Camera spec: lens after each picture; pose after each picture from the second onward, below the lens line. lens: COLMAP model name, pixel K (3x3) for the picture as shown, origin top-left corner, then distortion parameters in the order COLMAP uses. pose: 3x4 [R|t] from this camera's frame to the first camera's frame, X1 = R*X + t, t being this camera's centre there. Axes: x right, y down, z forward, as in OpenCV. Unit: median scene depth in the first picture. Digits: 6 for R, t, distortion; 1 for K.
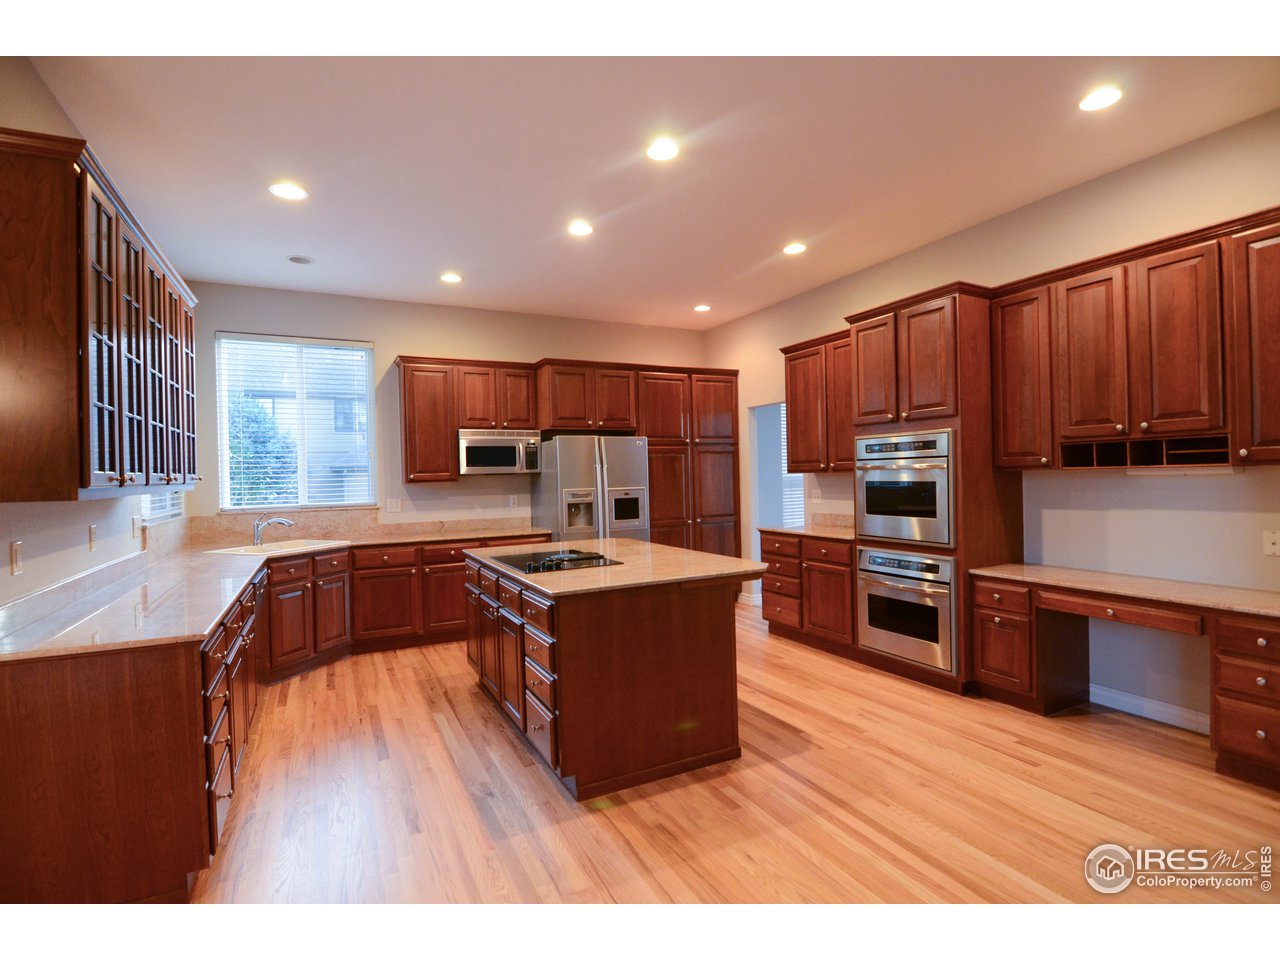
lens RADIAL K [[619.8, 0, 636.0], [0, 619.8, 474.4], [0, 0, 1]] dist [-0.002468, -0.013587]
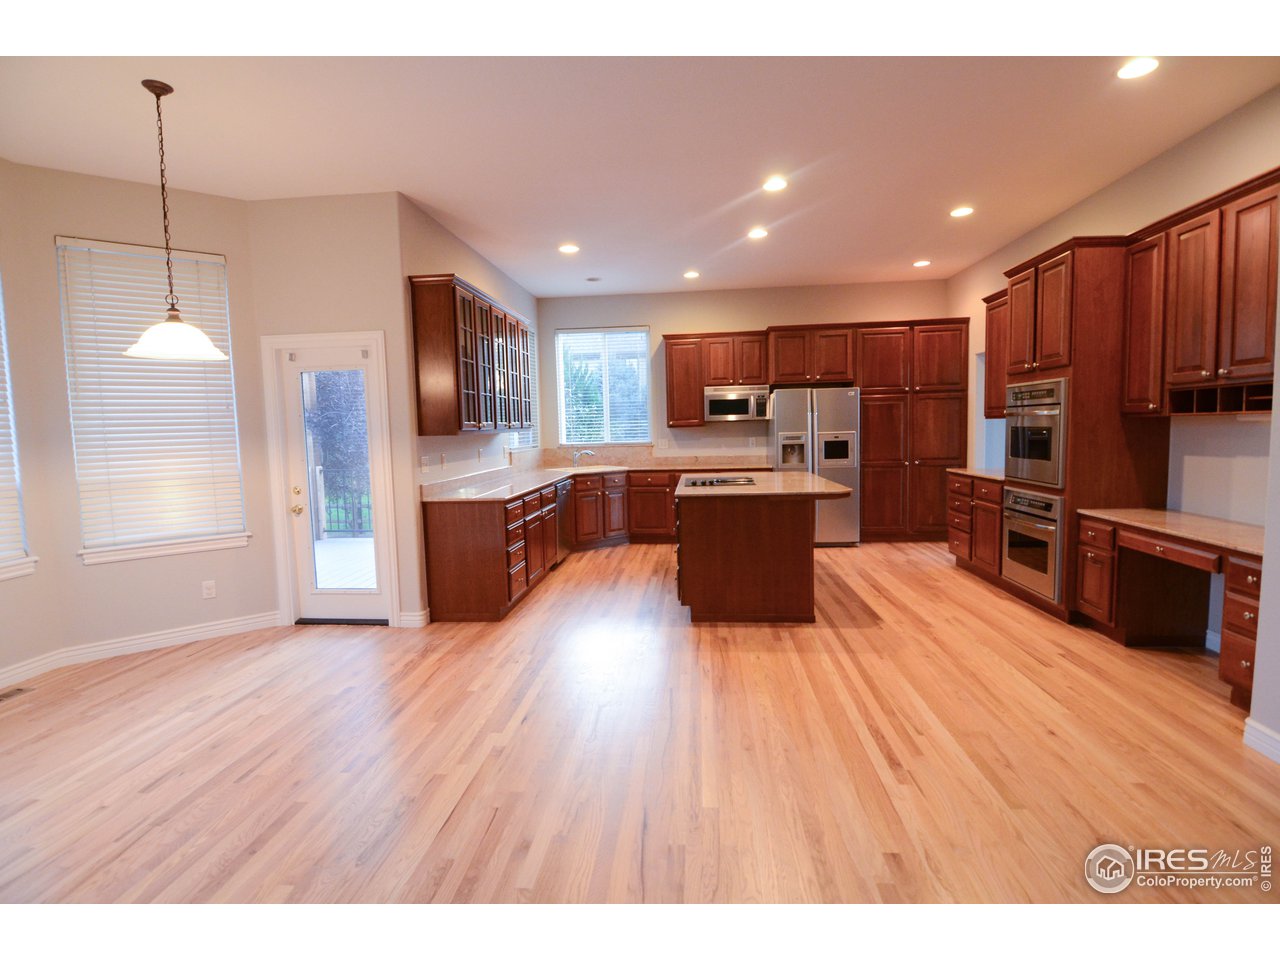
lens RADIAL K [[619.8, 0, 636.0], [0, 619.8, 474.4], [0, 0, 1]] dist [-0.002468, -0.013587]
pose [[0.842894, 0.041440, -0.536481, 0.407055], [0.006448, 0.996181, 0.087079, -0.004258], [0.538041, -0.076858, 0.839407, -0.271189]]
